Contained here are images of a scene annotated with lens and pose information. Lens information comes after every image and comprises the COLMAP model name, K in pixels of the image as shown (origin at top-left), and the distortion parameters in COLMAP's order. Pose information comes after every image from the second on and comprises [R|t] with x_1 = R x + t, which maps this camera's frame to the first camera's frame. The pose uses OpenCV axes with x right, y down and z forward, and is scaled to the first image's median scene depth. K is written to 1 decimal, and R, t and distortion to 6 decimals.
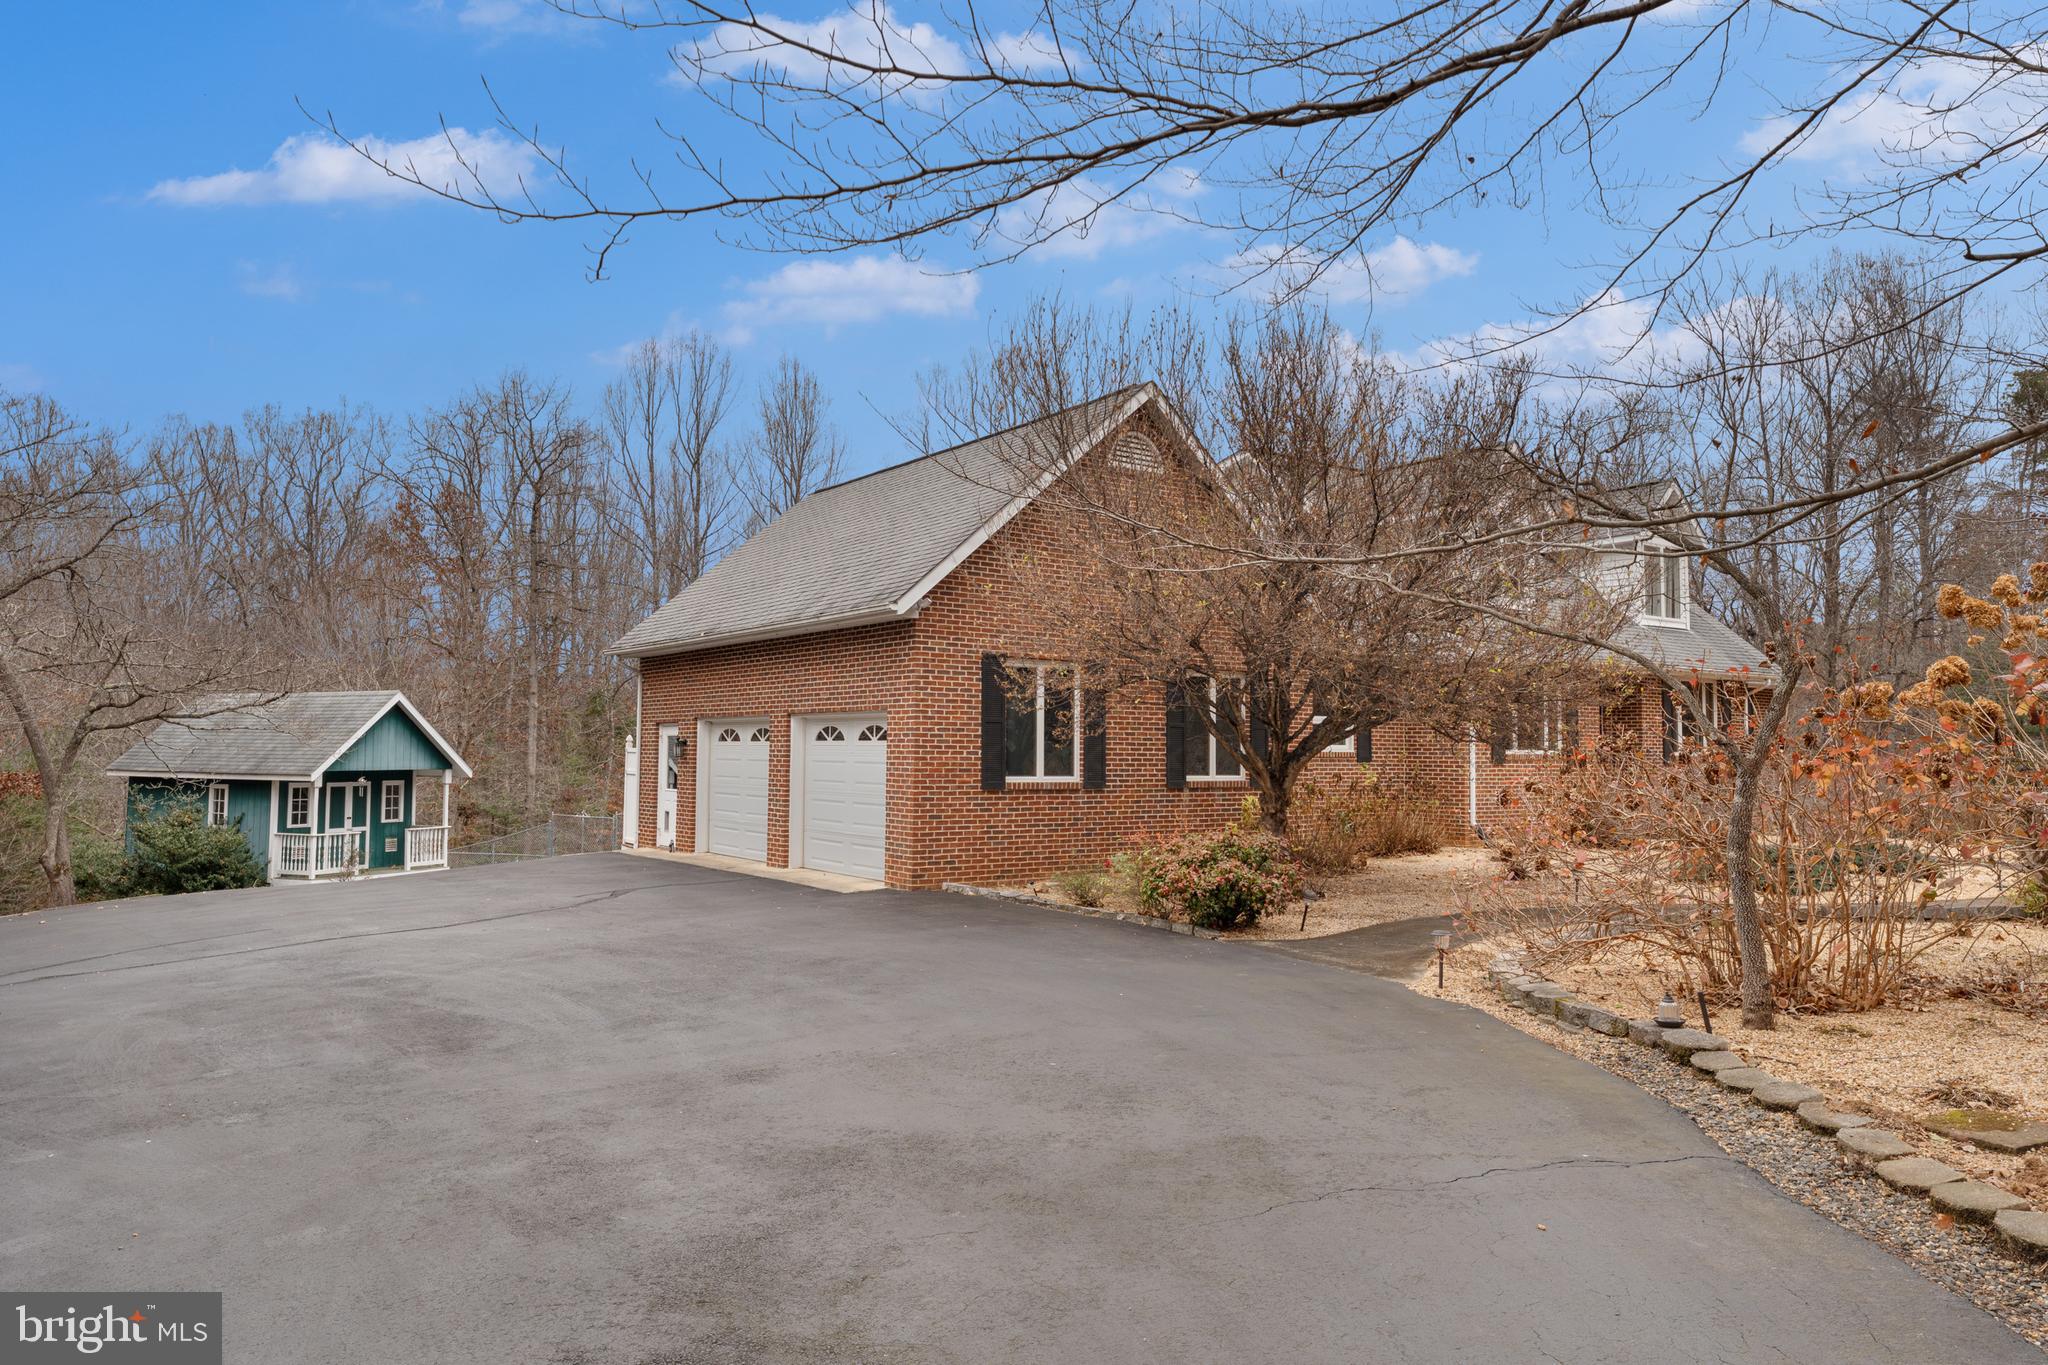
lens RADIAL K [[1421.2, 0, 1024.0], [0, 1421.2, 682.5], [0, 0, 1]] dist [-0.000460, -0.000235]
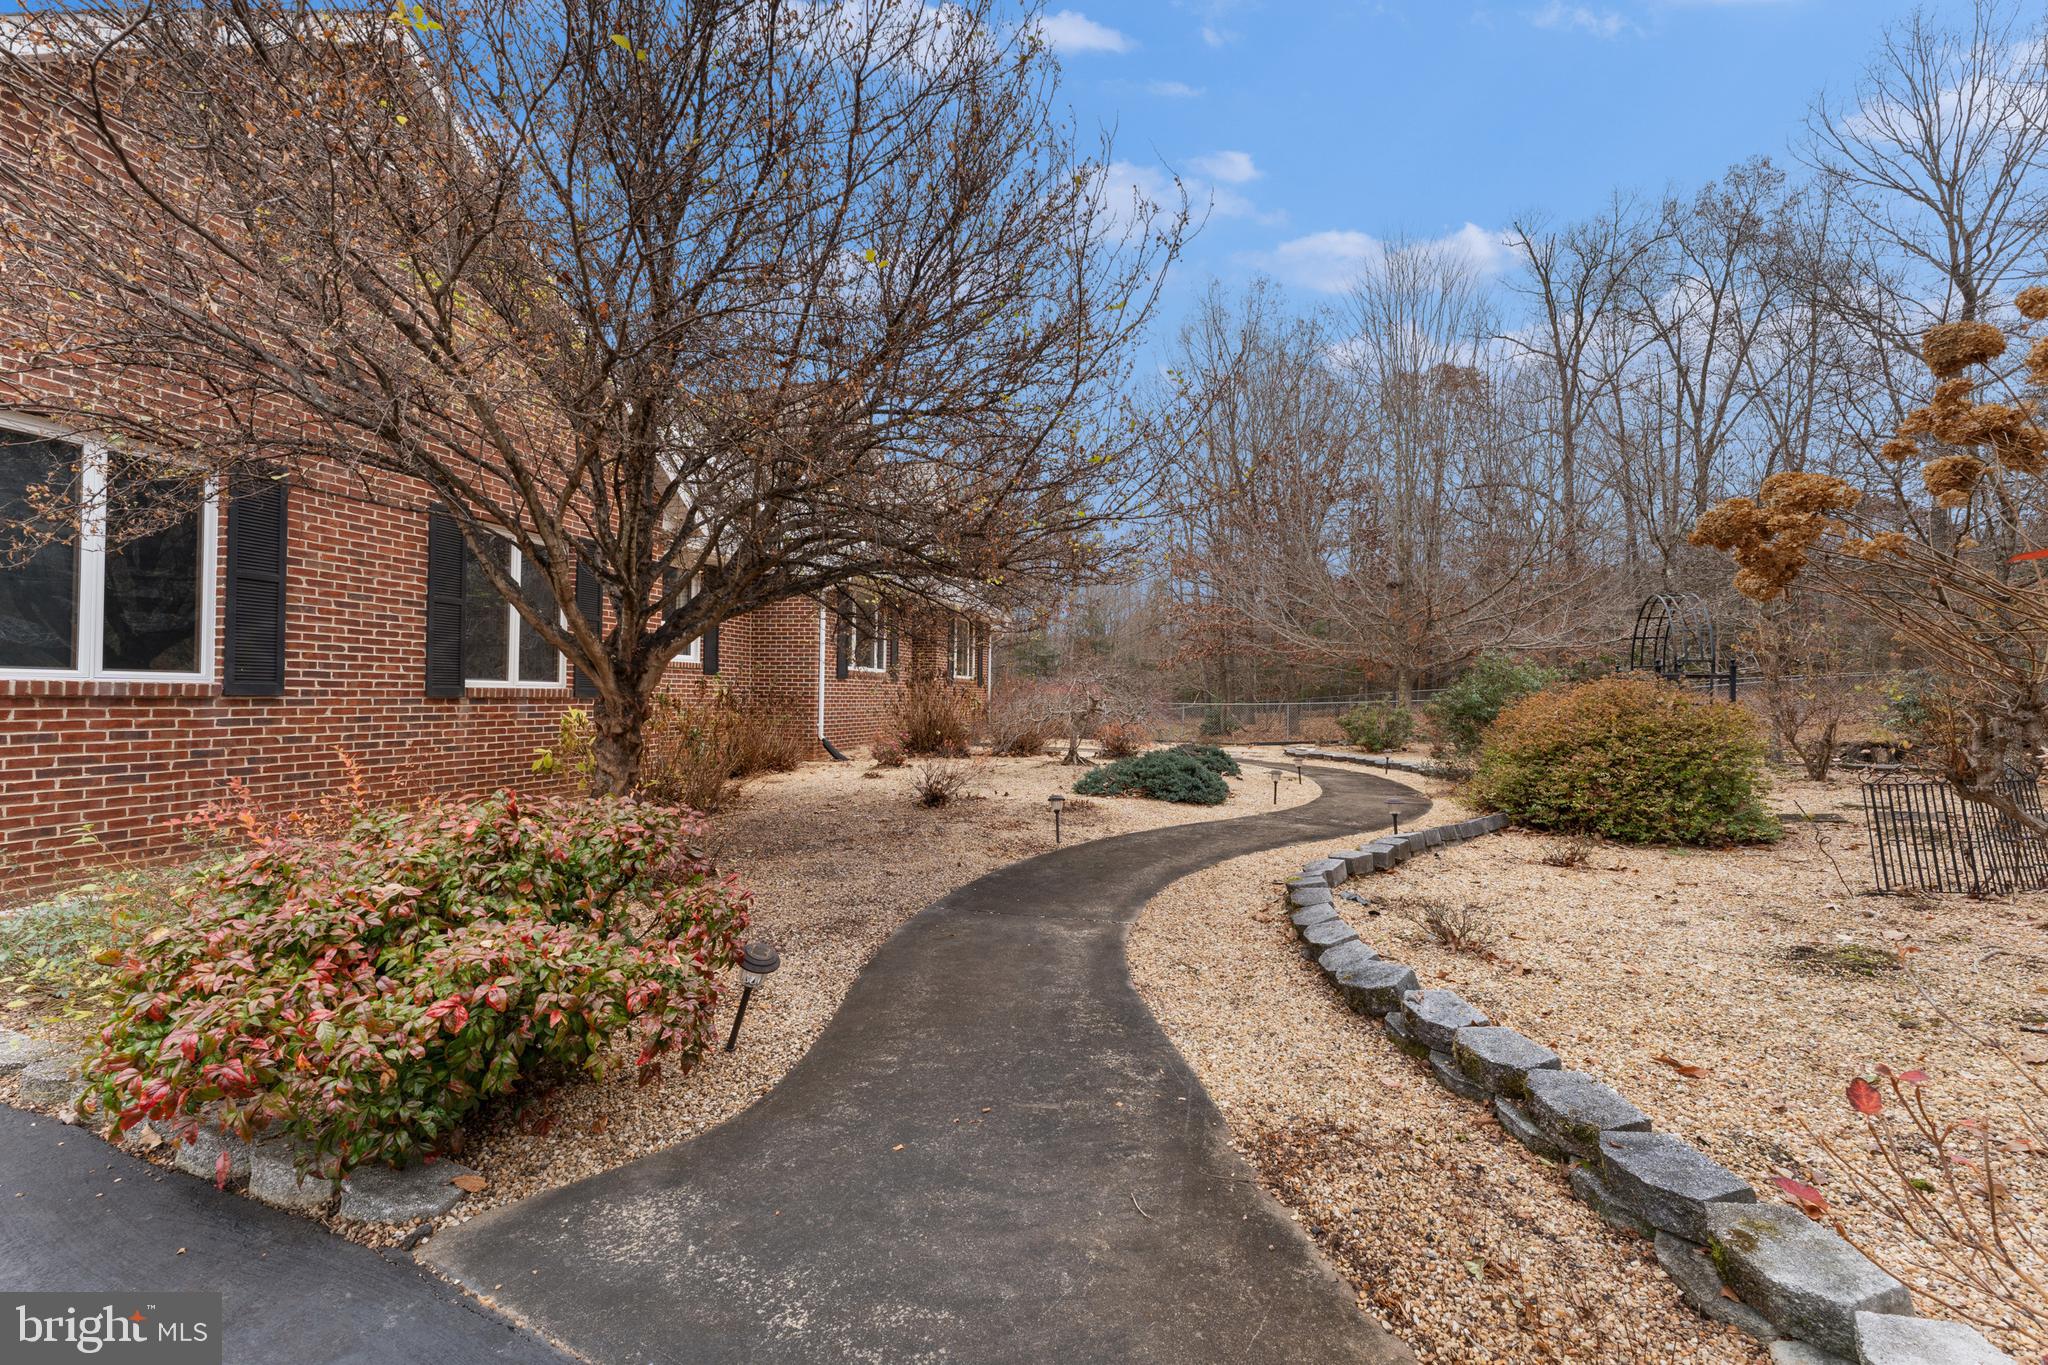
lens RADIAL K [[814.0, 0, 1024.0], [0, 814.0, 682.5], [0, 0, 1]] dist [0.001037, 0.000108]
pose [[0.785489, 0.012850, 0.618742, 0.126132], [-0.036345, 0.999017, 0.025392, 0.072145], [-0.617808, -0.042434, 0.785183, 0.813518]]
